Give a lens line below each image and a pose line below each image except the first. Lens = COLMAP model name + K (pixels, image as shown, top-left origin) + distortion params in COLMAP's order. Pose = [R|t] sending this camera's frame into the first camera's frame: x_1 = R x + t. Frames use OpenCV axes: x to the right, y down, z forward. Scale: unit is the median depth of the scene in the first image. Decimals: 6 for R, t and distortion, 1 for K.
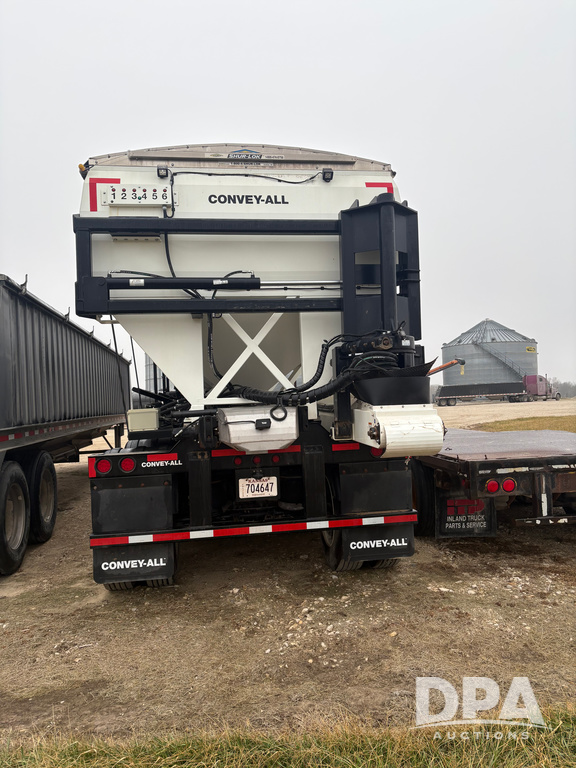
lens RADIAL K [[579.9, 0, 288.0], [0, 579.9, 384.0], [0, 0, 1]] dist [0.001111, 0.000494]
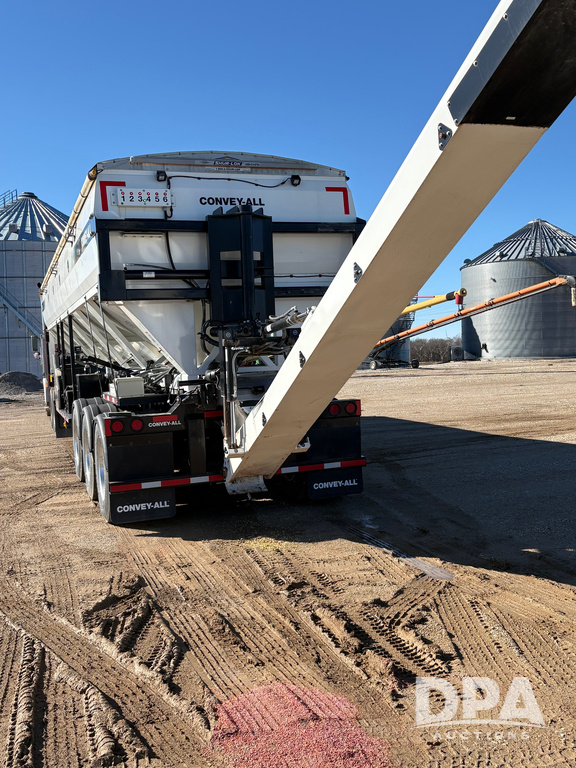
lens RADIAL K [[791.7, 0, 288.0], [0, 791.7, 384.0], [0, 0, 1]] dist [0.076943, -0.005648]
pose [[0.980073, -0.013353, 0.198189, -0.291958], [-0.000638, 0.997521, 0.070367, -0.061429], [-0.198637, -0.069091, 0.977635, -0.659161]]
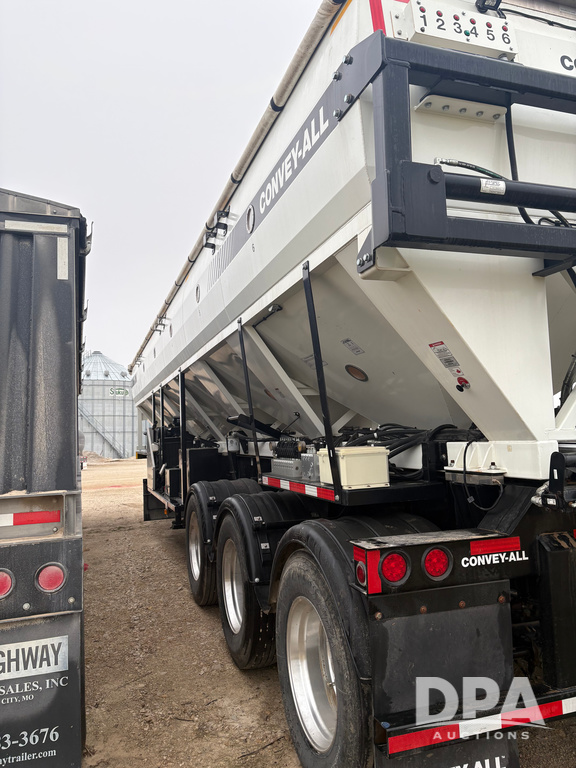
lens RADIAL K [[599.6, 0, 288.0], [0, 599.6, 384.0], [0, 0, 1]] dist [0.000311, -0.003987]
pose [[0.984632, 0.029872, 0.172071, -0.484864], [-0.019397, 0.997873, -0.062240, 0.023592], [-0.173564, 0.057946, 0.983116, 0.517658]]
